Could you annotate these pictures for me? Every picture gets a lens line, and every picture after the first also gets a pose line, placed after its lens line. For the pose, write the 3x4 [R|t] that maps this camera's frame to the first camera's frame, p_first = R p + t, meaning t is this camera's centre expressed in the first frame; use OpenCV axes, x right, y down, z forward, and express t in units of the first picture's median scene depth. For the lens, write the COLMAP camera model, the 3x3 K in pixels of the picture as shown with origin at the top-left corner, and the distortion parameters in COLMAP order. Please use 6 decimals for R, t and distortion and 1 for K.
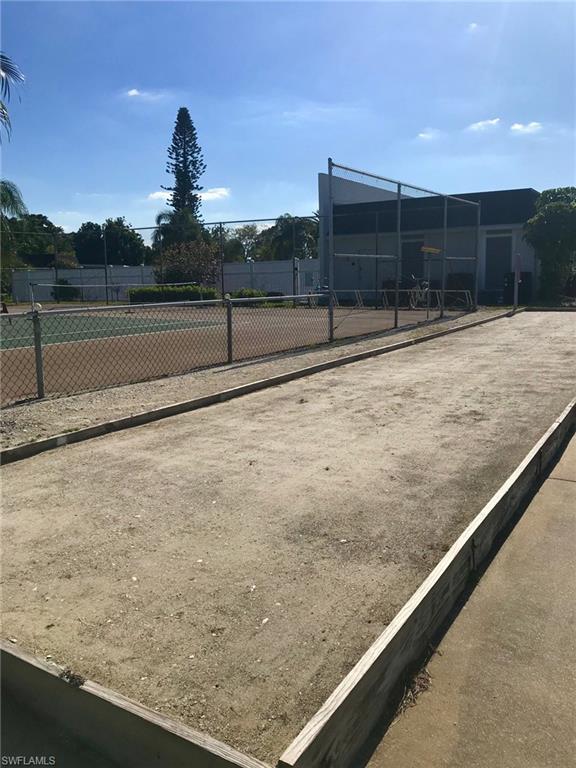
lens RADIAL K [[626.9, 0, 287.4], [0, 626.9, 384.8], [0, 0, 1]] dist [0.049921, -0.035242]
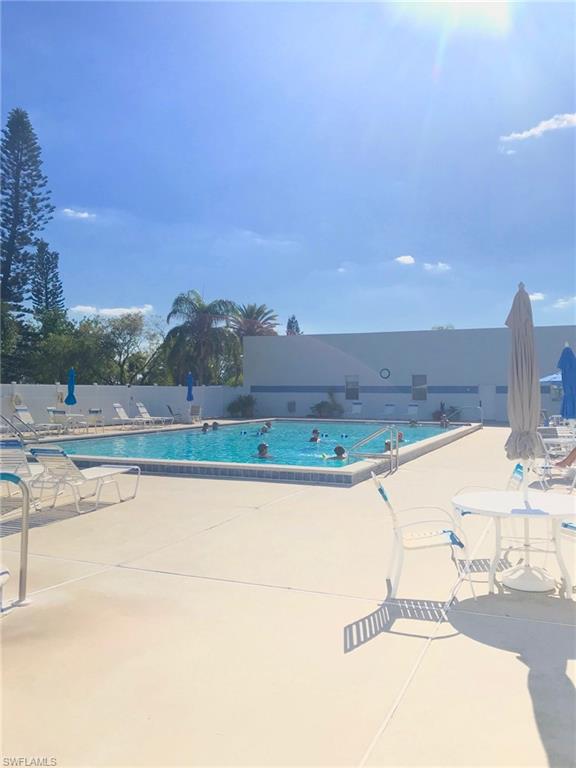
lens RADIAL K [[626.9, 0, 289.4], [0, 626.9, 383.7], [0, 0, 1]] dist [0.049921, -0.035242]
pose [[0.990048, 0.034414, 0.136456, 0.012112], [-0.007222, 0.980785, -0.194958, -0.074255], [-0.140543, 0.192032, 0.971273, 0.430465]]
